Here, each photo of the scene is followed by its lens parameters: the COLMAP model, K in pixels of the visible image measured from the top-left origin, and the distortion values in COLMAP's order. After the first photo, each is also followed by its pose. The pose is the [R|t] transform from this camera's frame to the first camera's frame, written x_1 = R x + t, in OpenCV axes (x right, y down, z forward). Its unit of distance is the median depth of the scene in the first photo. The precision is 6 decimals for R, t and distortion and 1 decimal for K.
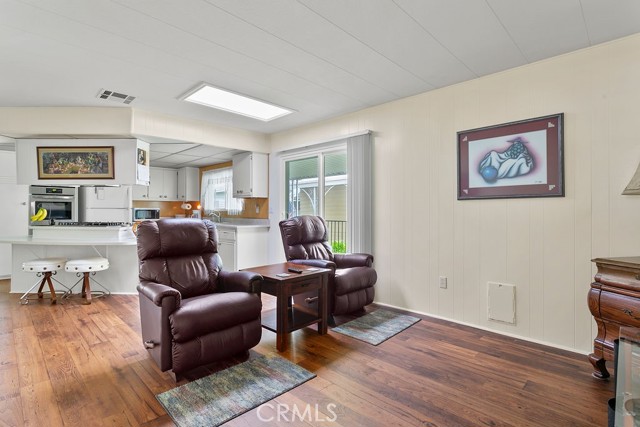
lens RADIAL K [[317.5, 0, 314.8], [0, 317.5, 212.7], [0, 0, 1]] dist [-0.026002, 0.009404]
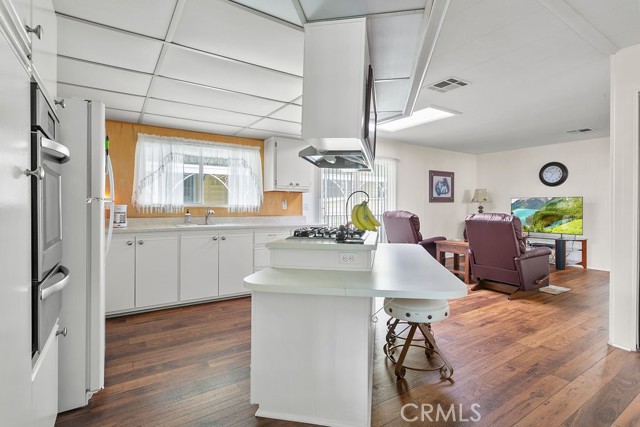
lens RADIAL K [[317.5, 0, 307.3], [0, 317.5, 206.3], [0, 0, 1]] dist [-0.026002, 0.009404]
pose [[0.223629, -0.003107, 0.974669, -1.959406], [-0.001262, 0.999993, 0.003478, -0.019330], [-0.974674, -0.002007, 0.223624, 1.430020]]
